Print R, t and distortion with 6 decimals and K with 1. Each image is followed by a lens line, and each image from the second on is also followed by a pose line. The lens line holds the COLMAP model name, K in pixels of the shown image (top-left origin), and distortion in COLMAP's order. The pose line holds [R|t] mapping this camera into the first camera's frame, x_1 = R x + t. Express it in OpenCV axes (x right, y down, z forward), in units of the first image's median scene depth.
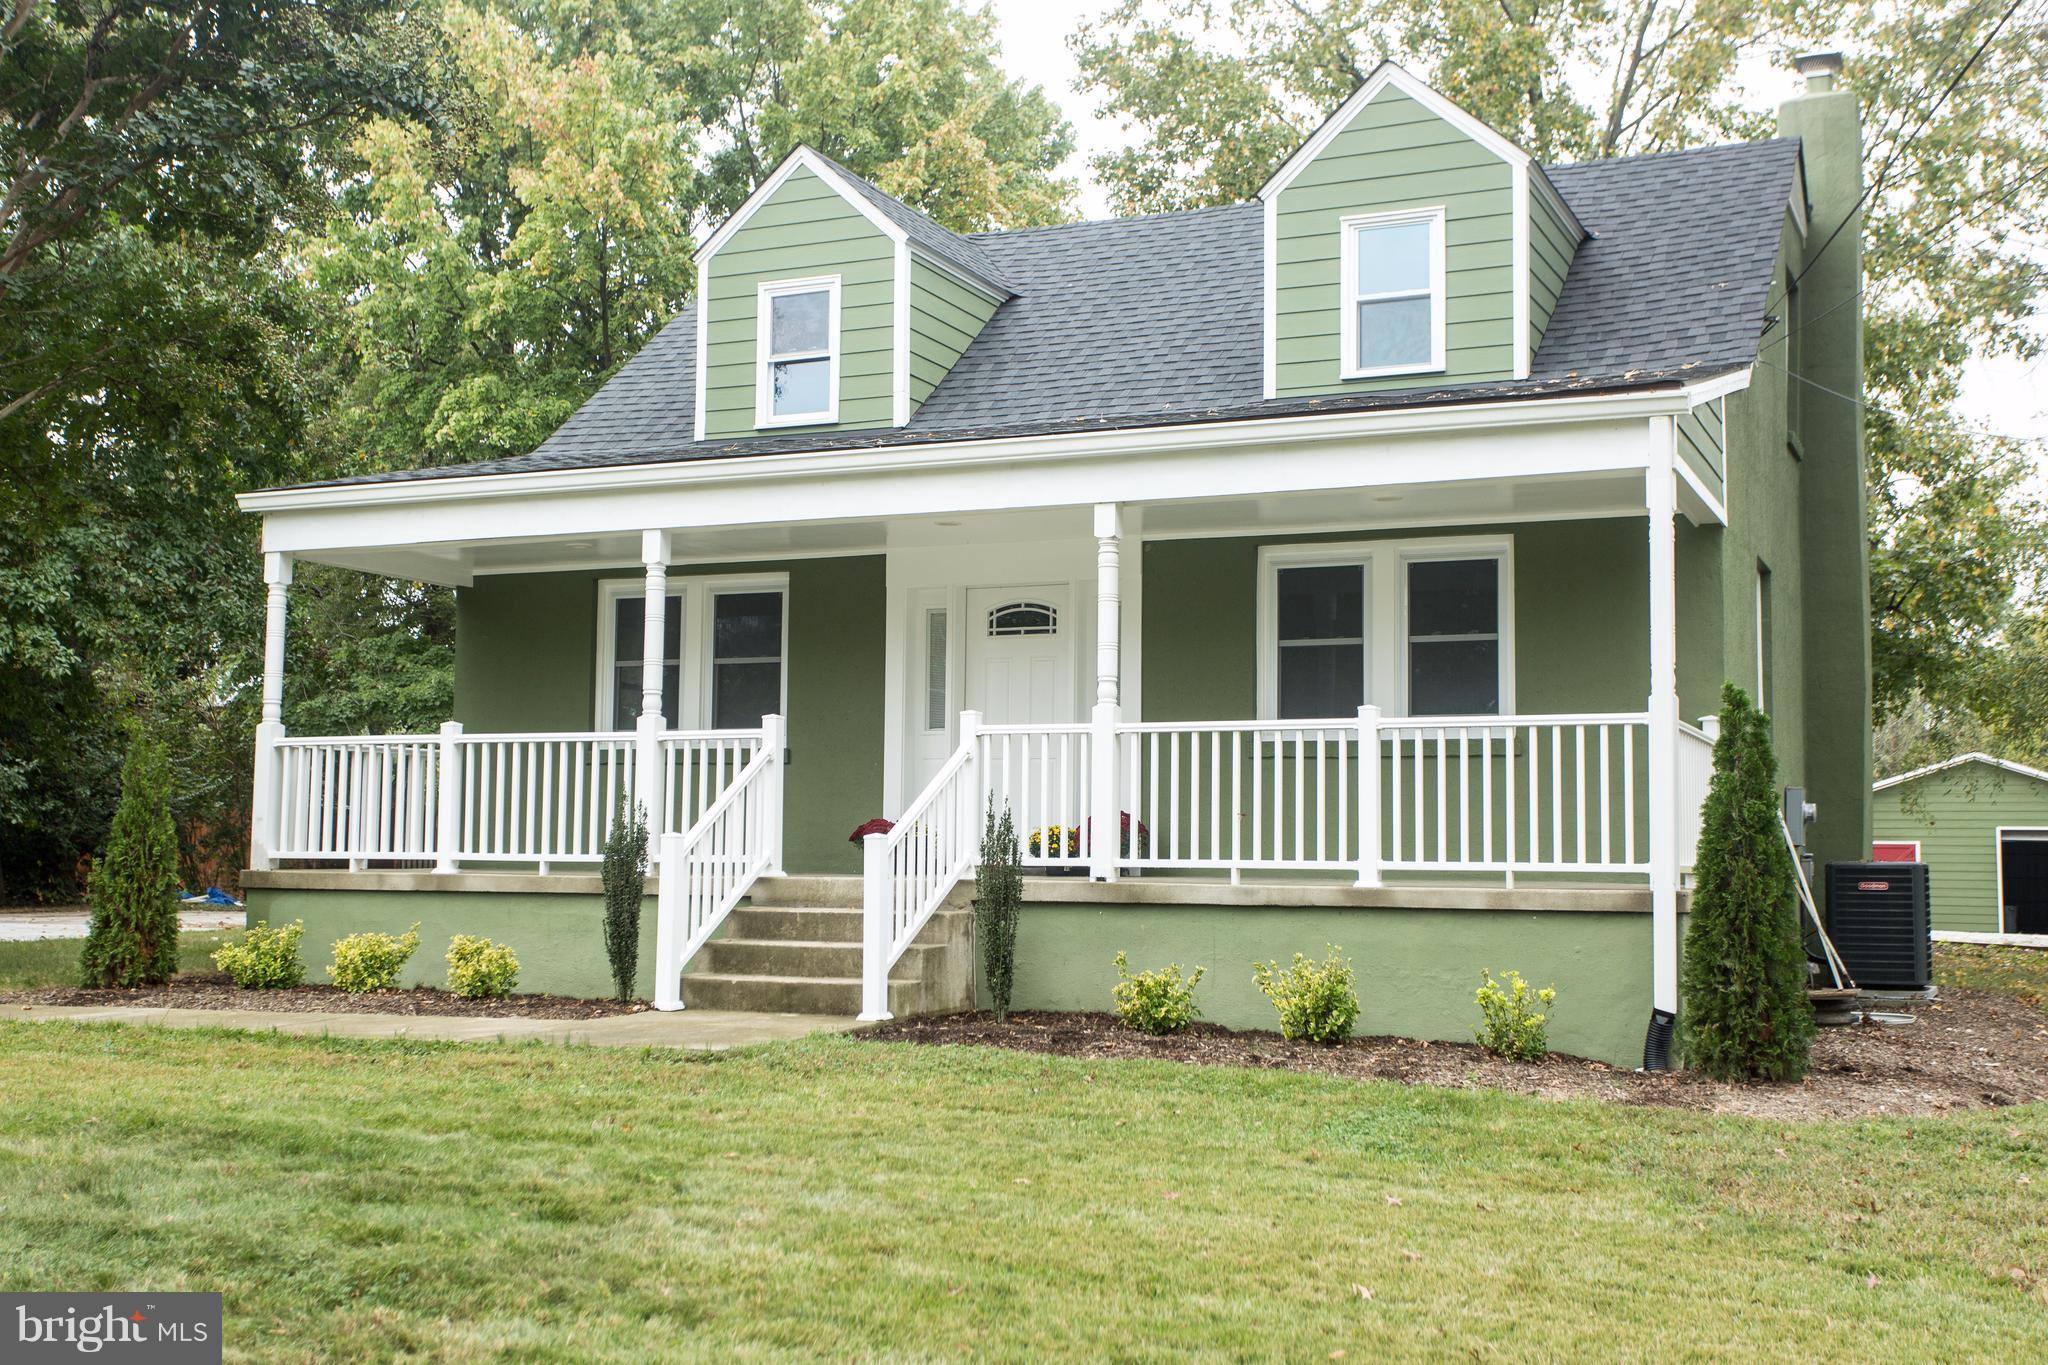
lens RADIAL K [[2435.6, 0, 1024.0], [0, 2435.6, 682.5], [0, 0, 1]] dist [-0.009424, 0.001605]
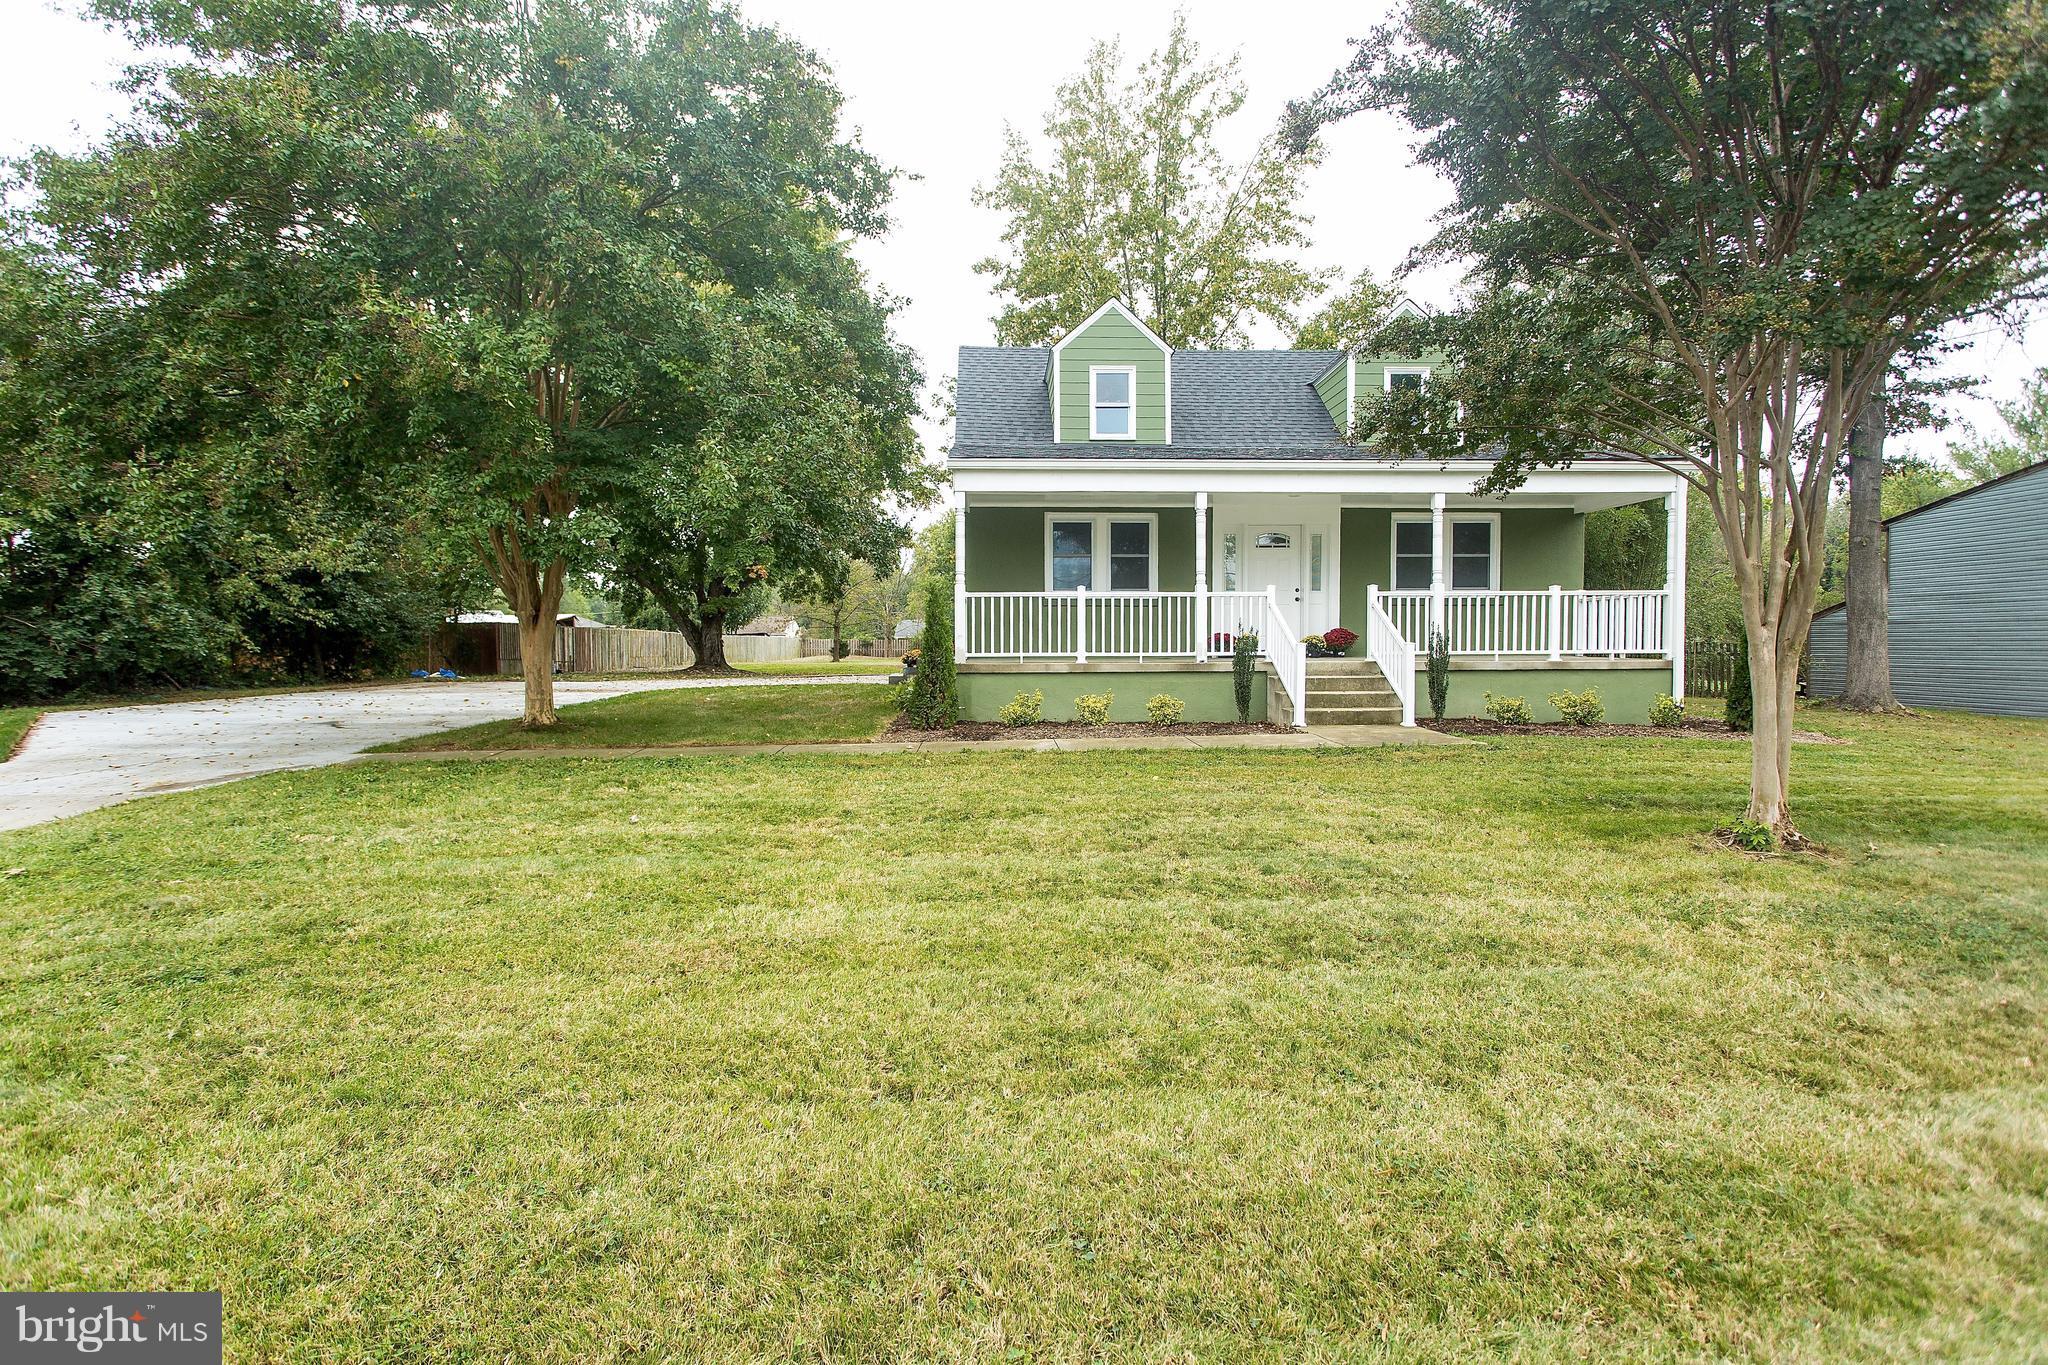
lens RADIAL K [[1029.9, 0, 1024.0], [0, 1029.9, 682.5], [0, 0, 1]] dist [-0.000932, 0.000876]
pose [[0.885547, -0.026241, 0.463807, -0.633715], [-0.020978, 0.995126, 0.096357, 0.015848], [-0.464075, -0.095058, 0.880681, 0.296371]]
